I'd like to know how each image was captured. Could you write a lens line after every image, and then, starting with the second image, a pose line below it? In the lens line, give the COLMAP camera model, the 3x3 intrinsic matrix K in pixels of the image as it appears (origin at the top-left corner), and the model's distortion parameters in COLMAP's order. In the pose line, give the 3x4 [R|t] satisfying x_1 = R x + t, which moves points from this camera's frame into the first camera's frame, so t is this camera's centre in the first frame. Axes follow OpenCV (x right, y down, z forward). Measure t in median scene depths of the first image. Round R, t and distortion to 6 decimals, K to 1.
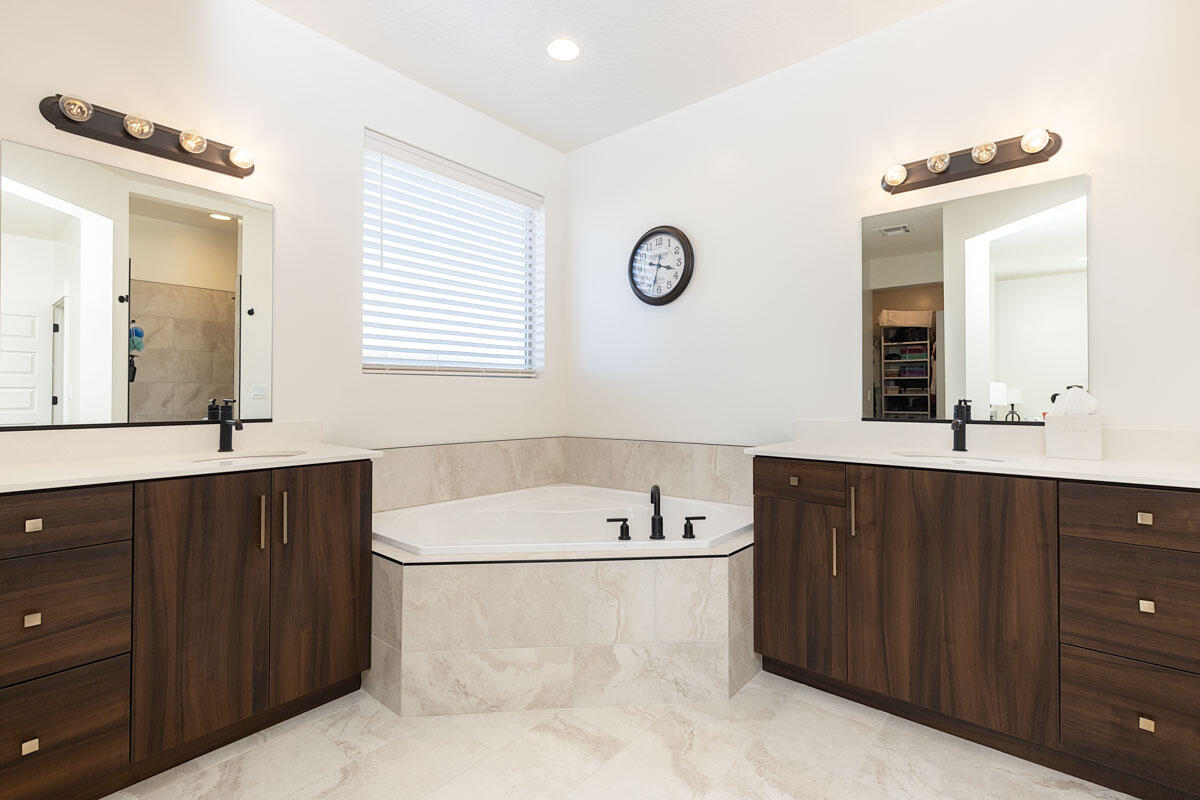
lens RADIAL K [[543.5, 0, 605.4], [0, 543.5, 396.1], [0, 0, 1]] dist [-0.001438, -0.000195]
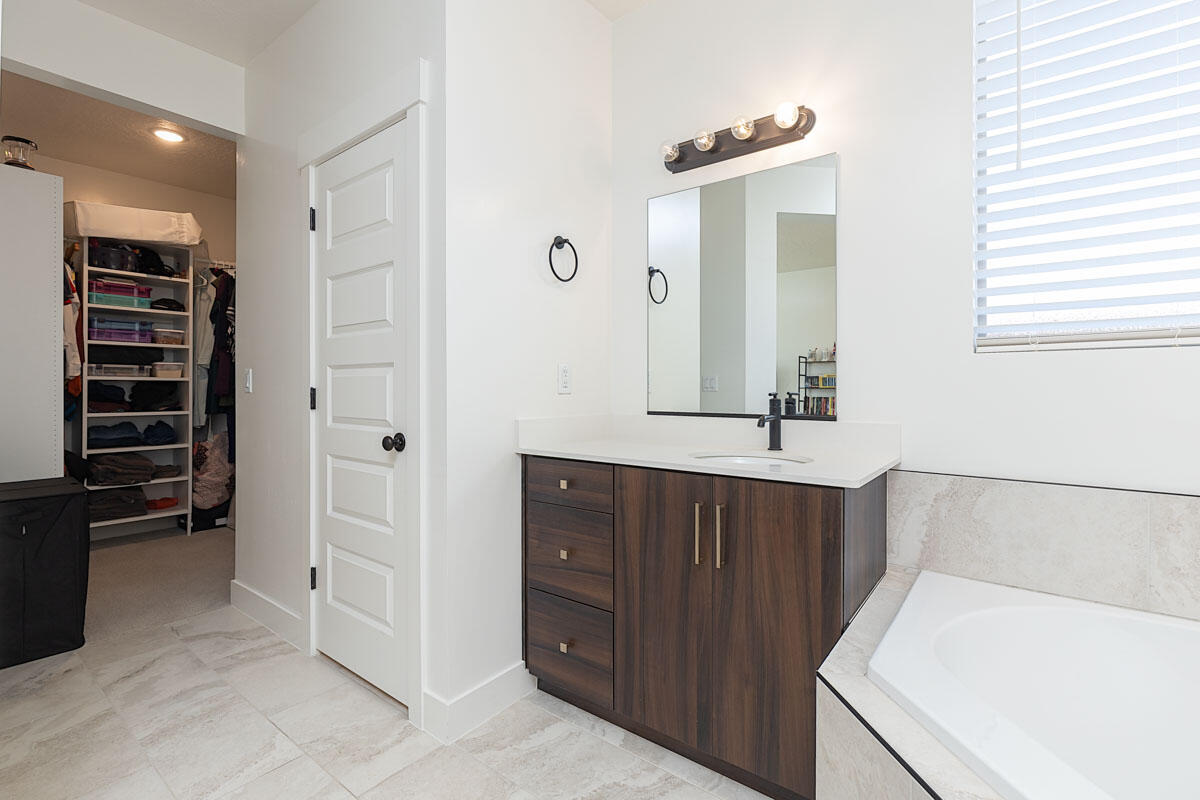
lens RADIAL K [[543.5, 0, 603.6], [0, 543.5, 383.7], [0, 0, 1]] dist [-0.001438, -0.000195]
pose [[0.039042, -0.007356, -0.999210, 0.166549], [-0.001339, 0.999972, -0.007414, -0.001597], [0.999237, 0.001628, 0.039031, 0.568563]]
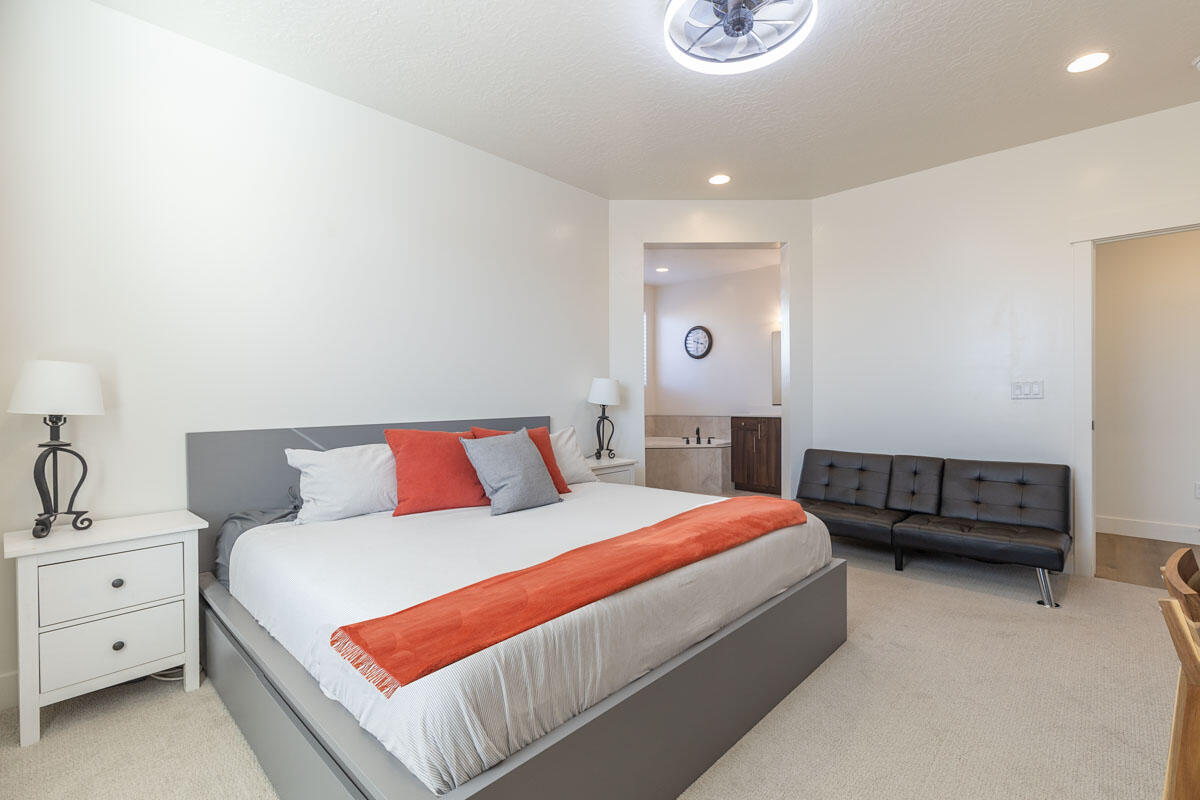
lens RADIAL K [[543.5, 0, 596.9], [0, 543.5, 402.2], [0, 0, 1]] dist [-0.001438, -0.000195]
pose [[0.997214, -0.005364, -0.074398, -0.183886], [0.005528, 0.999983, 0.002003, 0.015501], [0.074386, -0.002408, 0.997227, -1.557922]]
